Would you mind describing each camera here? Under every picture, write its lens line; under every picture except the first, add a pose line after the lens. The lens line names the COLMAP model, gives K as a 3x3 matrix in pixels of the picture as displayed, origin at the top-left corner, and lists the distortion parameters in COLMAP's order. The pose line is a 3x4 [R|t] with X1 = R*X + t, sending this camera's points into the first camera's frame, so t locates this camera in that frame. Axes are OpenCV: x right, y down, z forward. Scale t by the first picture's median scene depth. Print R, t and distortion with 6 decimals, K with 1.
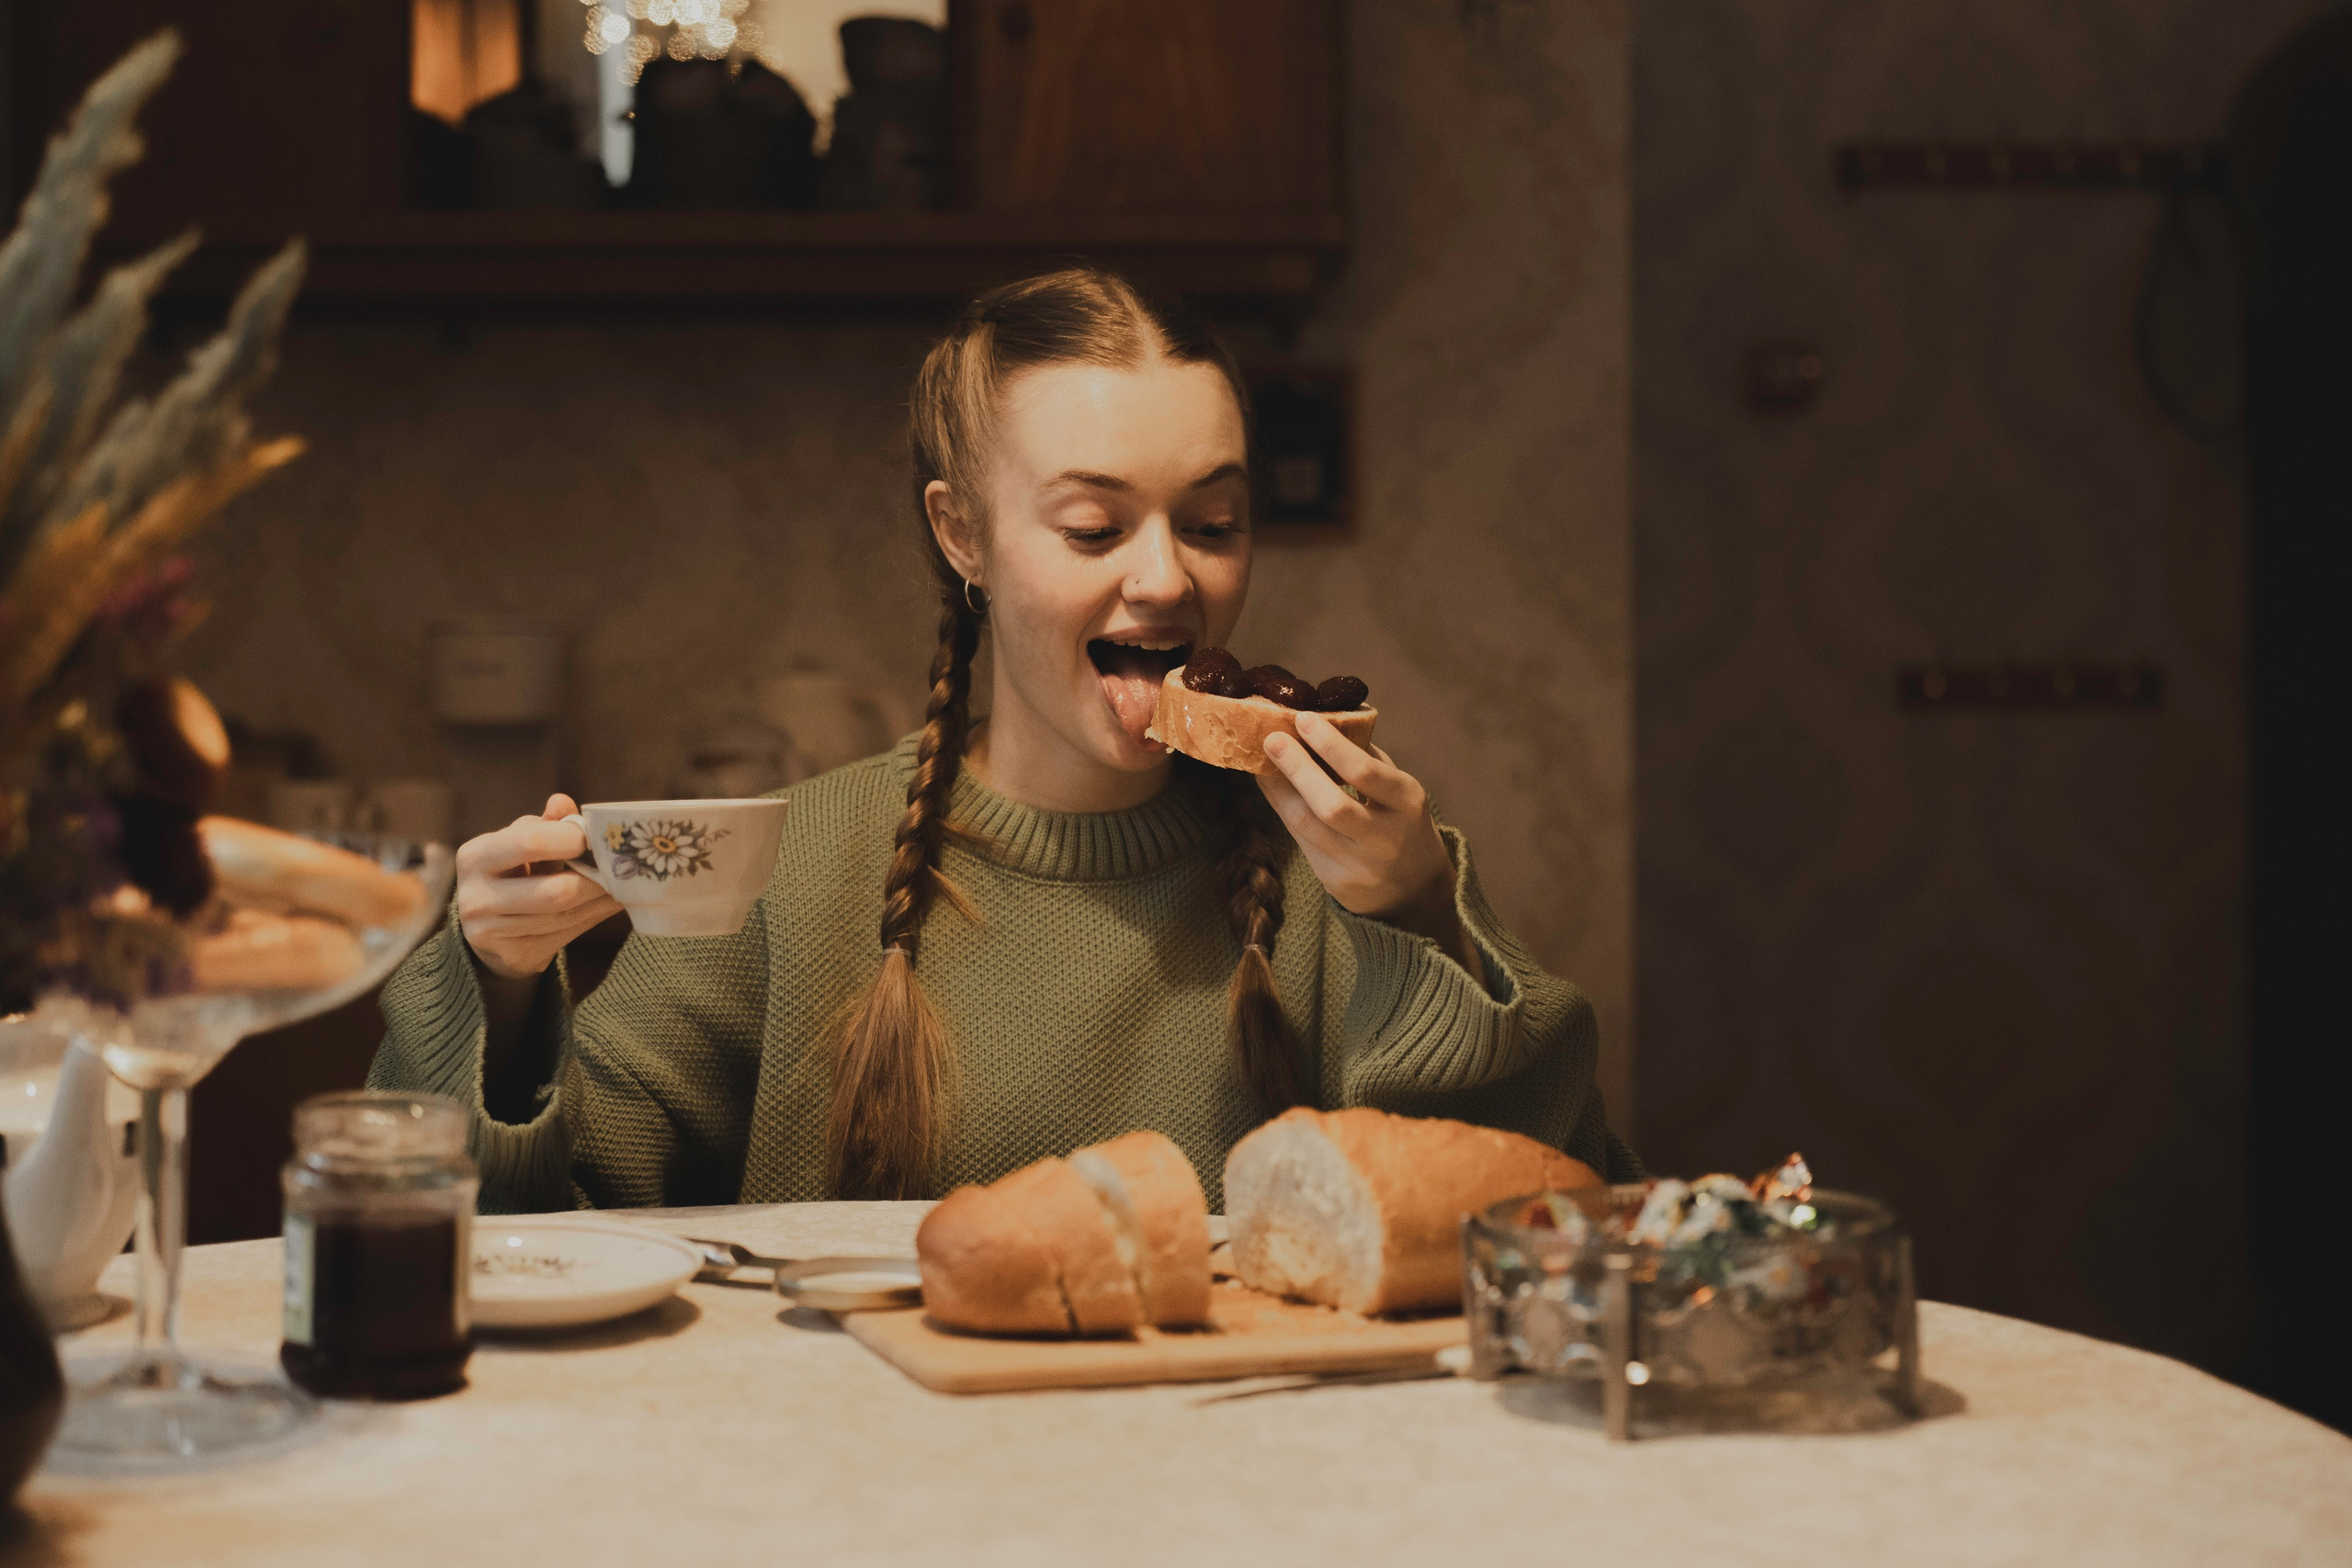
lens RADIAL K [[3537.8, 0, 1176.0], [0, 3537.8, 784.0], [0, 0, 1]] dist [-0.147035, 0.137364]
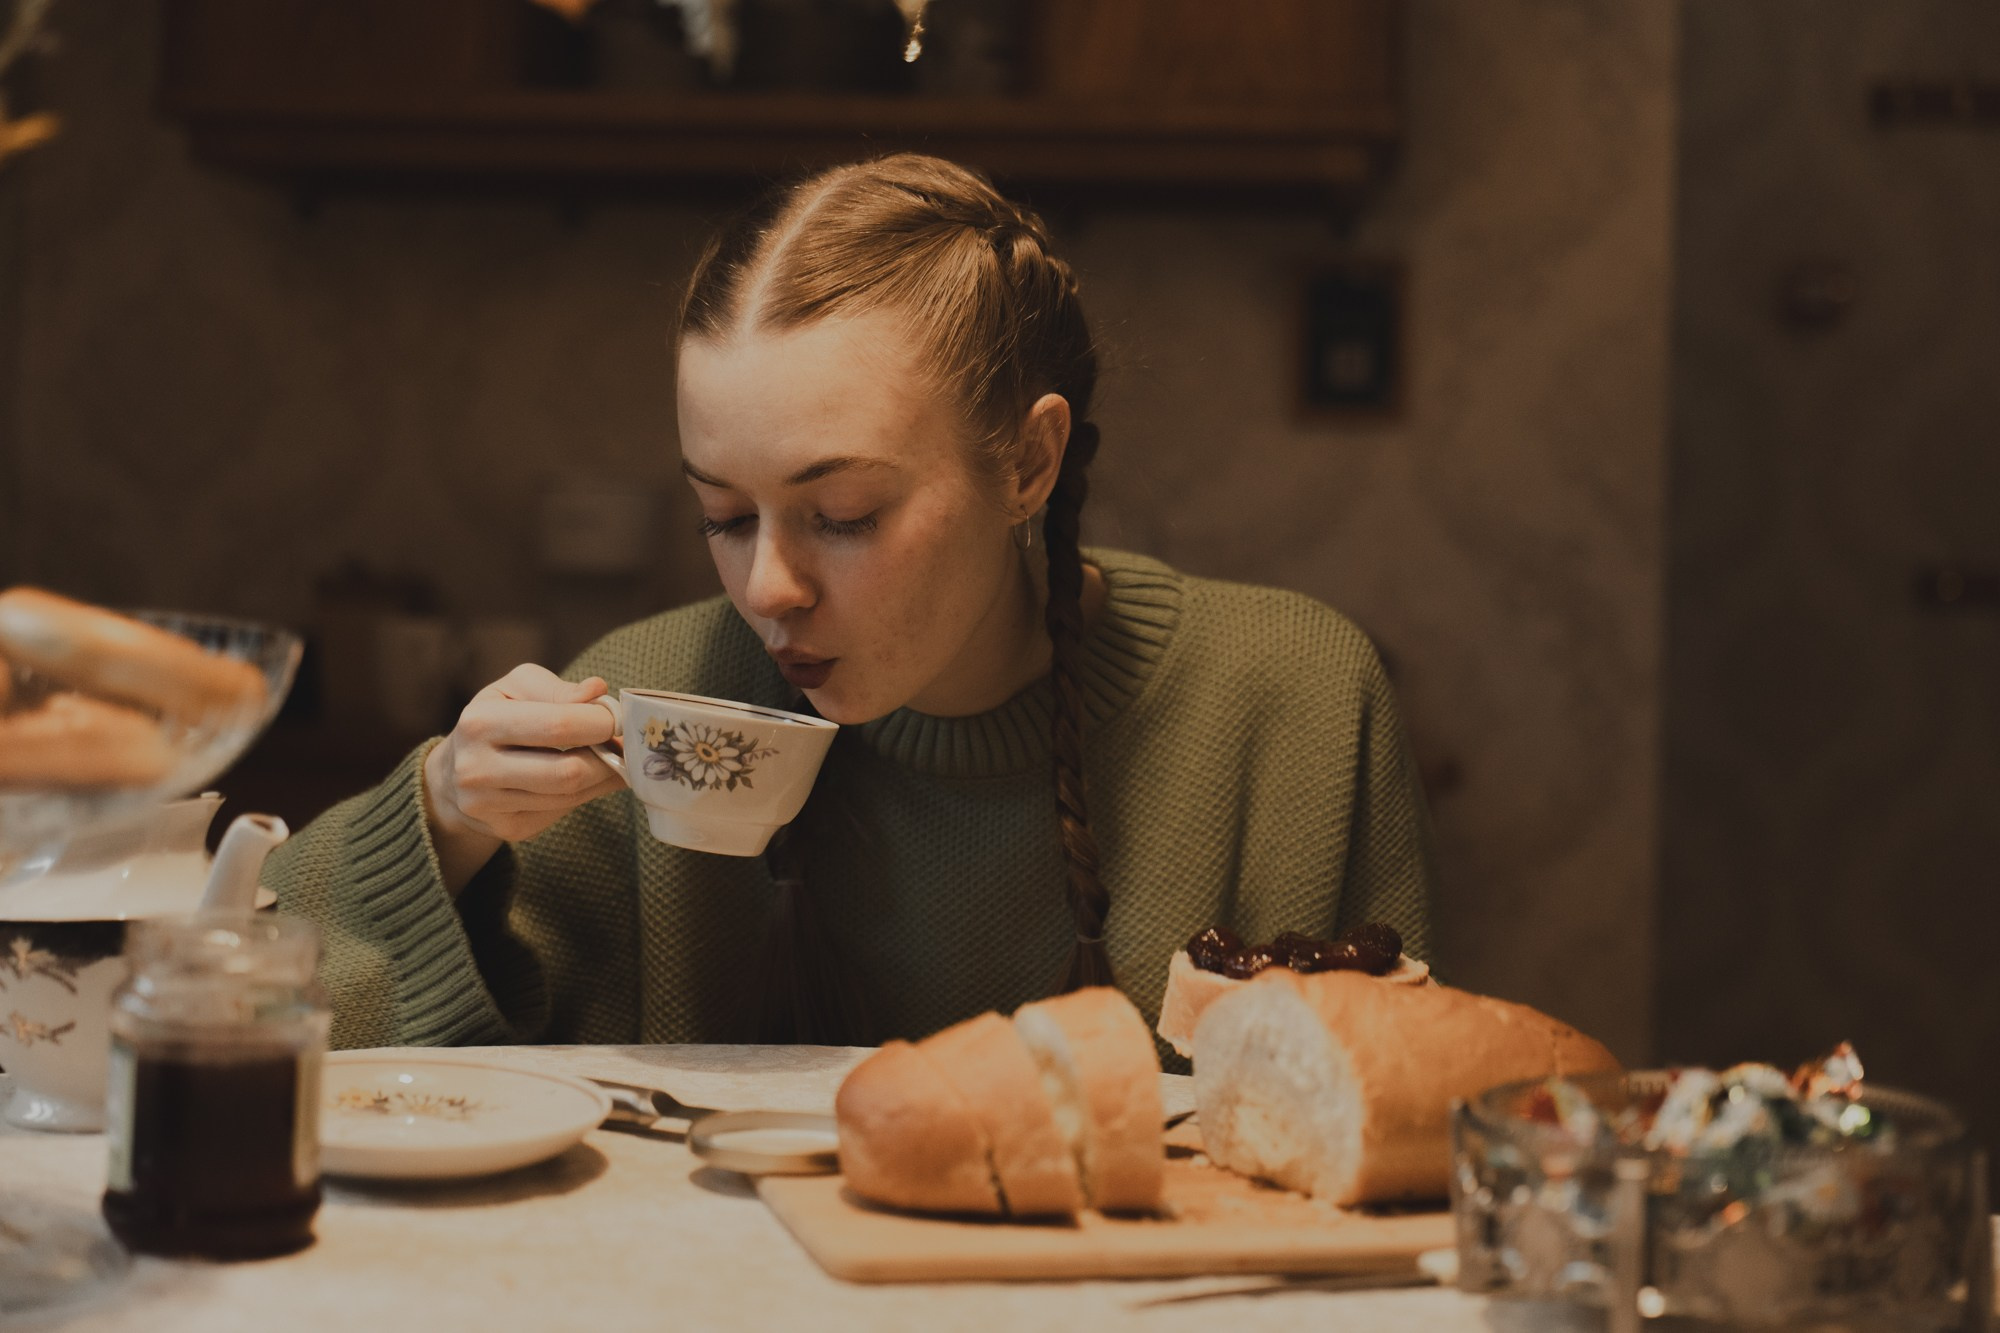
lens RADIAL K [[3008.6, 0, 1000.0], [0, 3008.6, 666.5], [0, 0, 1]] dist [-0.147035, 0.137364]
pose [[0.995565, 0.031164, -0.088766, 0.031848], [-0.031348, 0.999508, -0.000675, 0.019837], [0.088701, 0.003455, 0.996052, 0.256274]]
